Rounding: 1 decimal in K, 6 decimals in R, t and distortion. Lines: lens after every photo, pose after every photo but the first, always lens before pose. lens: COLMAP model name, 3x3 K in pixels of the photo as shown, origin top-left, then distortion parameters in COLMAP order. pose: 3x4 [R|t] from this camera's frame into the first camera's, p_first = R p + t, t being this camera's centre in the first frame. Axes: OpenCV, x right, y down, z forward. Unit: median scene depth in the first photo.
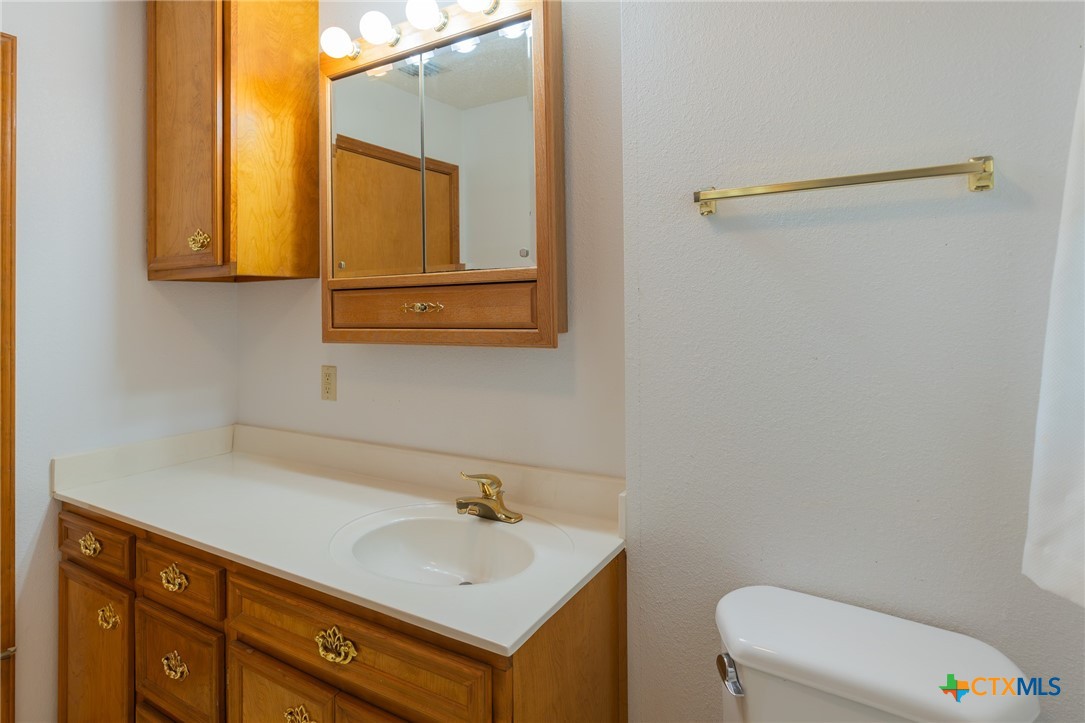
lens RADIAL K [[553.6, 0, 542.5], [0, 553.6, 361.5], [0, 0, 1]] dist [-0.003233, -0.000053]
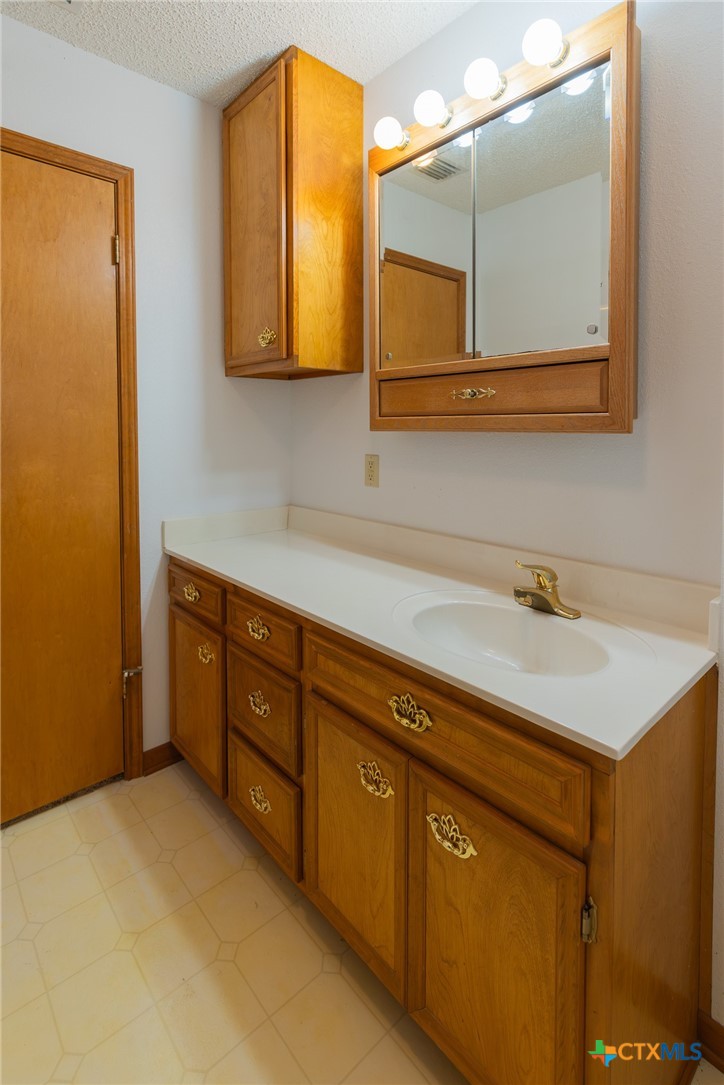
lens RADIAL K [[521.7, 0, 362.6], [0, 521.7, 508.4], [0, 0, 1]] dist [0.001255, -0.000268]
pose [[0.946507, 0.057218, -0.317571, -0.106207], [-0.032922, 0.996141, 0.081357, 0.040327], [0.321001, -0.066550, 0.944738, 0.056144]]
